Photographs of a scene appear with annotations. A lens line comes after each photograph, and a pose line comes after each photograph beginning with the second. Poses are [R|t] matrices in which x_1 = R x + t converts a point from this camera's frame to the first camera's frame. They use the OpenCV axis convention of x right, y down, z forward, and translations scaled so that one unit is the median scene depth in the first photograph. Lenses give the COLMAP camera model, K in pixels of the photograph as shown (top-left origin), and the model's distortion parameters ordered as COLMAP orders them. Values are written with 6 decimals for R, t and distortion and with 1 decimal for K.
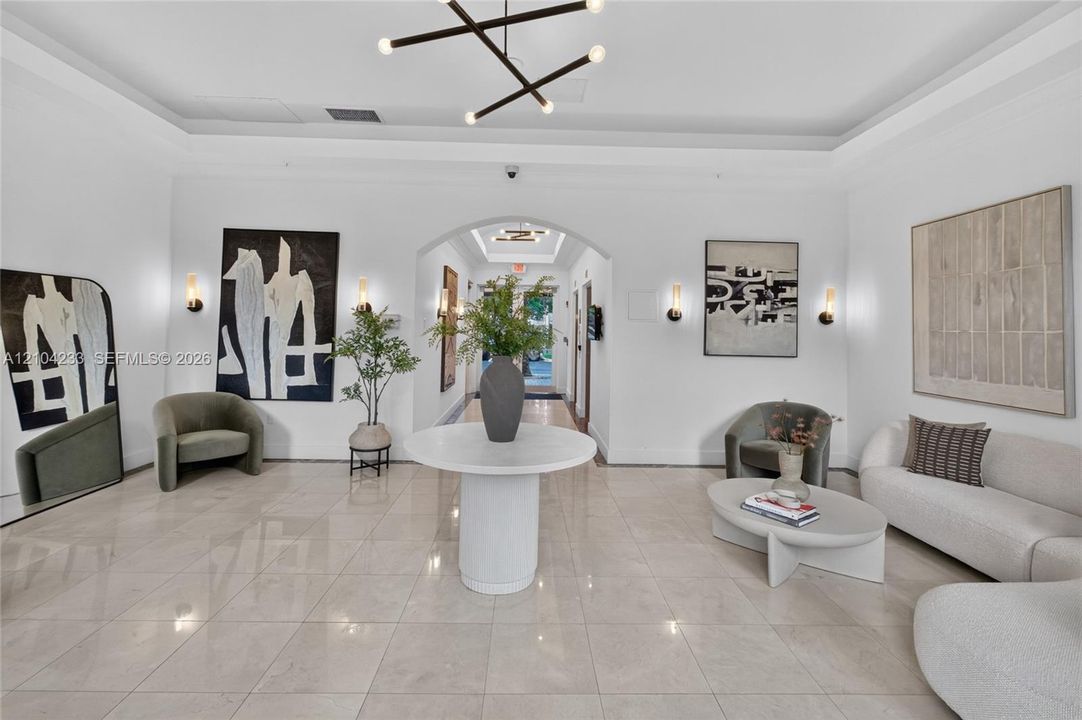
lens RADIAL K [[491.2, 0, 542.8], [0, 491.2, 311.4], [0, 0, 1]] dist [-0.001052, -0.000111]
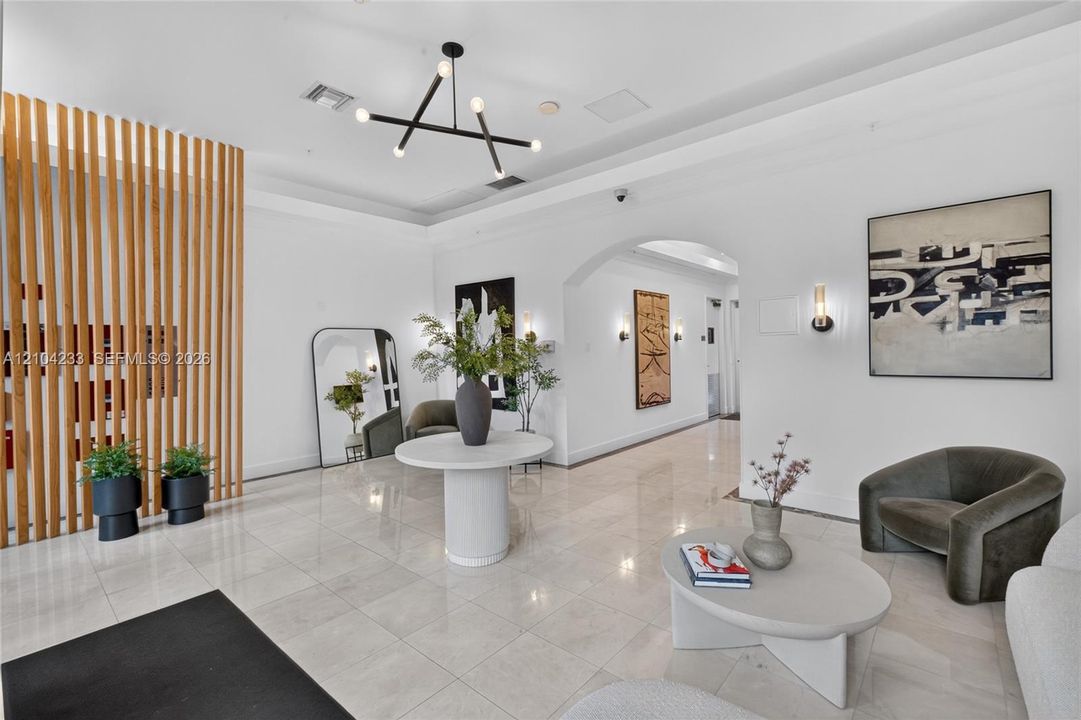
lens RADIAL K [[483.6, 0, 541.7], [0, 483.6, 349.2], [0, 0, 1]] dist [-0.003592, -0.000526]
pose [[0.729346, -0.034452, -0.683277, 0.480932], [0.058963, 0.998181, 0.012608, 0.011807], [0.681599, -0.049483, 0.730051, 0.139388]]
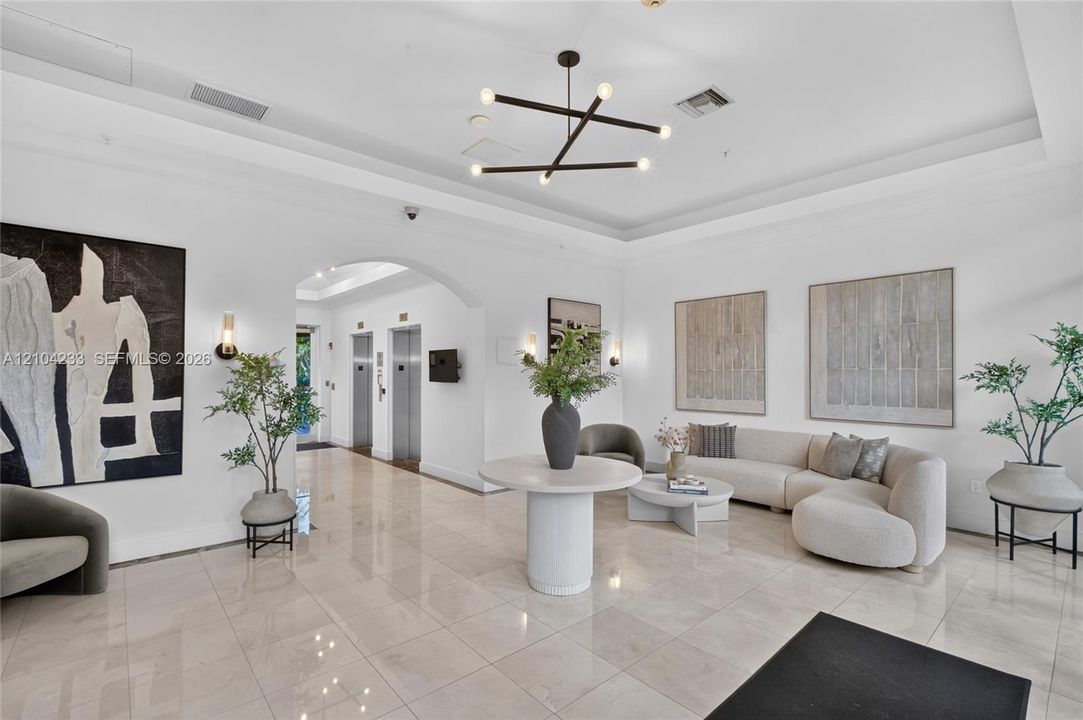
lens RADIAL K [[487.4, 0, 542.1], [0, 487.4, 368.6], [0, 0, 1]] dist [-0.002427, -0.000165]
pose [[0.767559, -0.012897, 0.640848, -0.480465], [-0.010284, 0.999421, 0.032430, -0.008233], [-0.640896, -0.031482, 0.766982, 0.078386]]
